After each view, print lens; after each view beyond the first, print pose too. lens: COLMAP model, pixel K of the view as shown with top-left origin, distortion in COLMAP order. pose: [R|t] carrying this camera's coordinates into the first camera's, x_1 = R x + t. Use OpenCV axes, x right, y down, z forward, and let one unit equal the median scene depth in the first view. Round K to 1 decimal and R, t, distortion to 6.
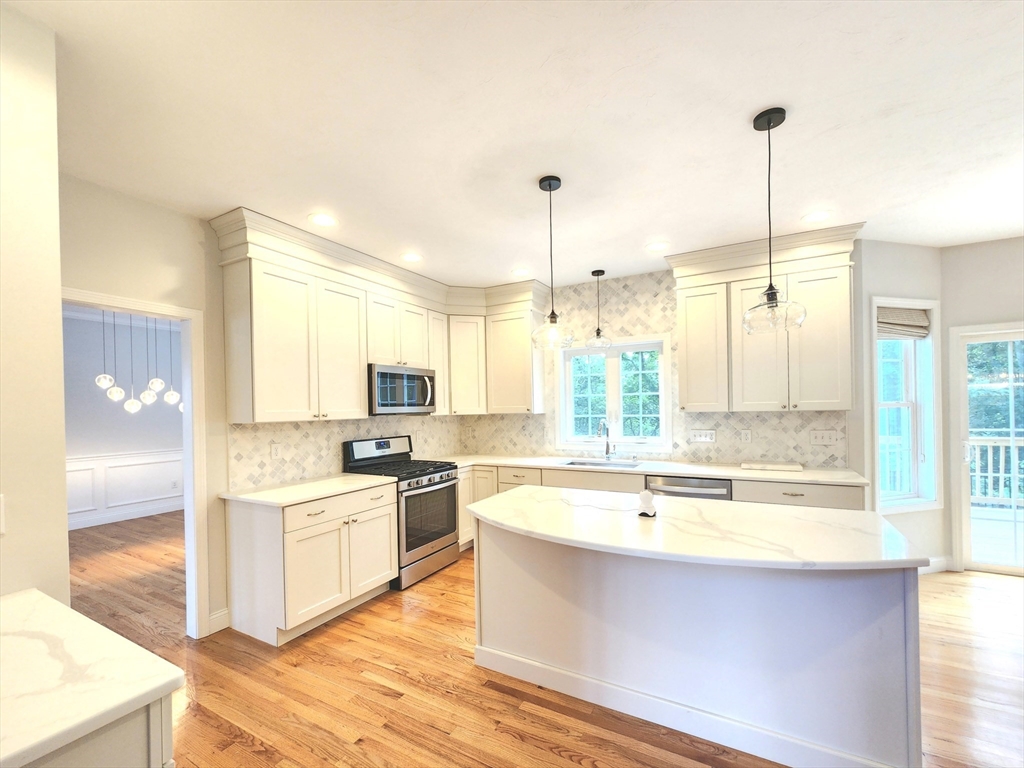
lens RADIAL K [[432.3, 0, 520.4], [0, 432.3, 405.5], [0, 0, 1]] dist [0.010253, -0.002327]
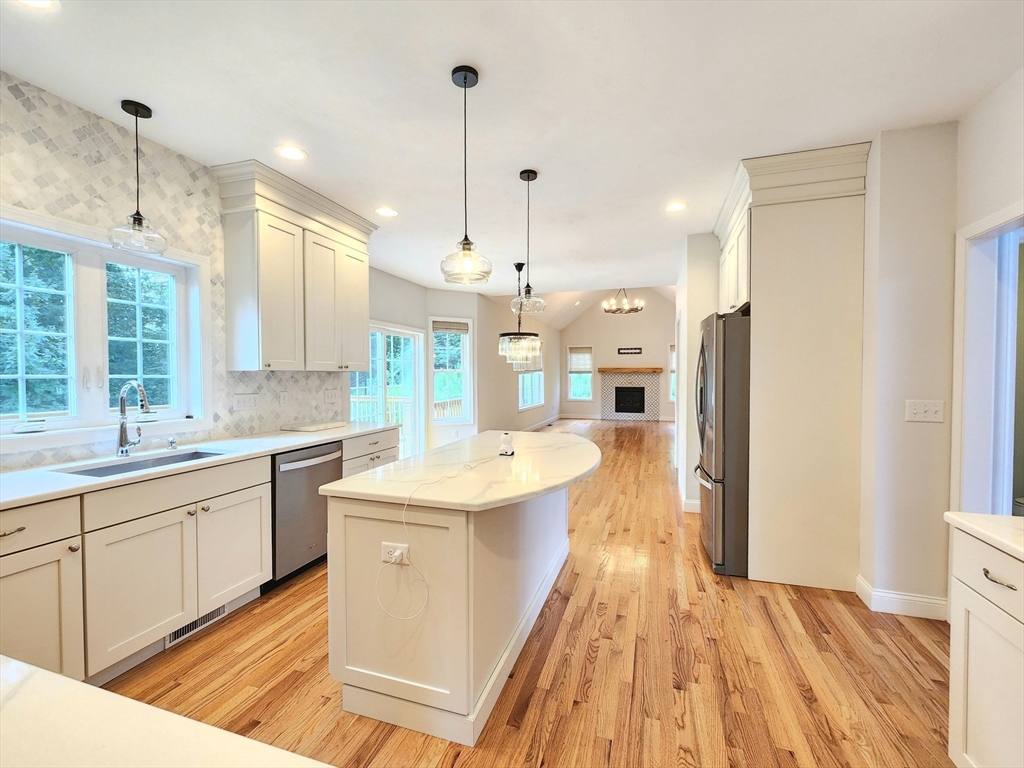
lens RADIAL K [[456.0, 0, 517.2], [0, 456.0, 384.2], [0, 0, 1]] dist [0.008592, -0.000809]
pose [[-0.199601, -0.002398, 0.979874, -0.534410], [-0.000606, 0.999997, 0.002324, 0.038513], [-0.979877, -0.000130, -0.199602, 0.731790]]
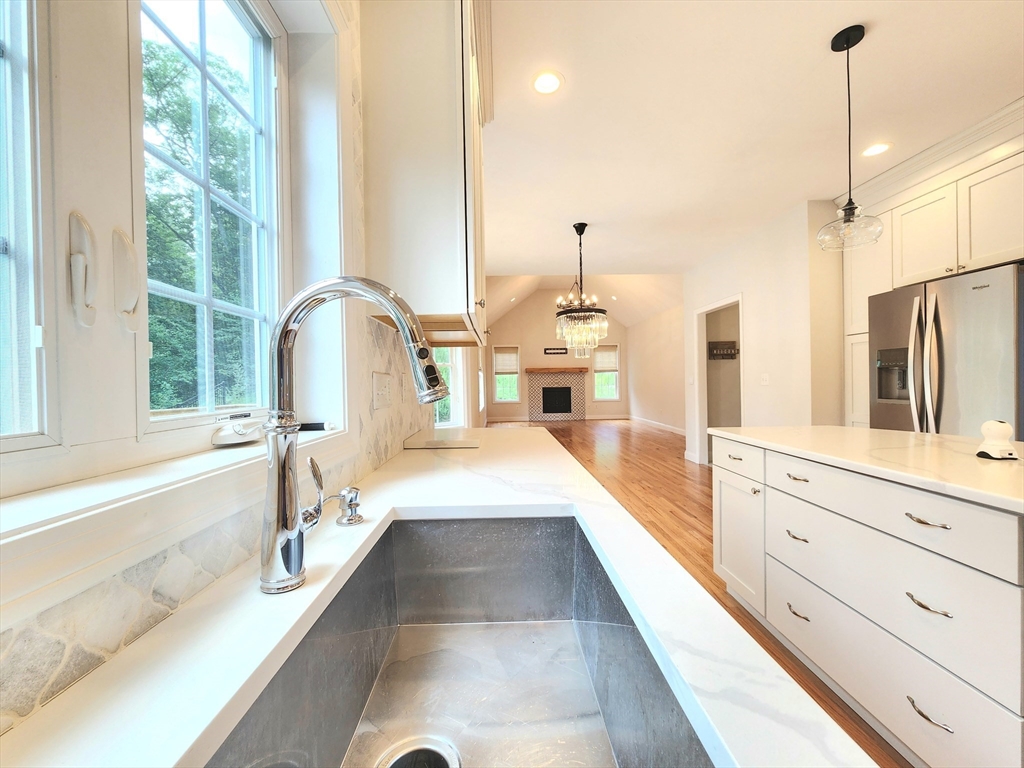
lens RADIAL K [[432.3, 0, 506.5], [0, 432.3, 387.7], [0, 0, 1]] dist [0.010253, -0.002327]
pose [[-0.507679, 0.016481, 0.861389, 0.056494], [0.023487, 0.999710, -0.005285, 0.079006], [-0.861226, 0.017549, -0.507919, 1.186632]]
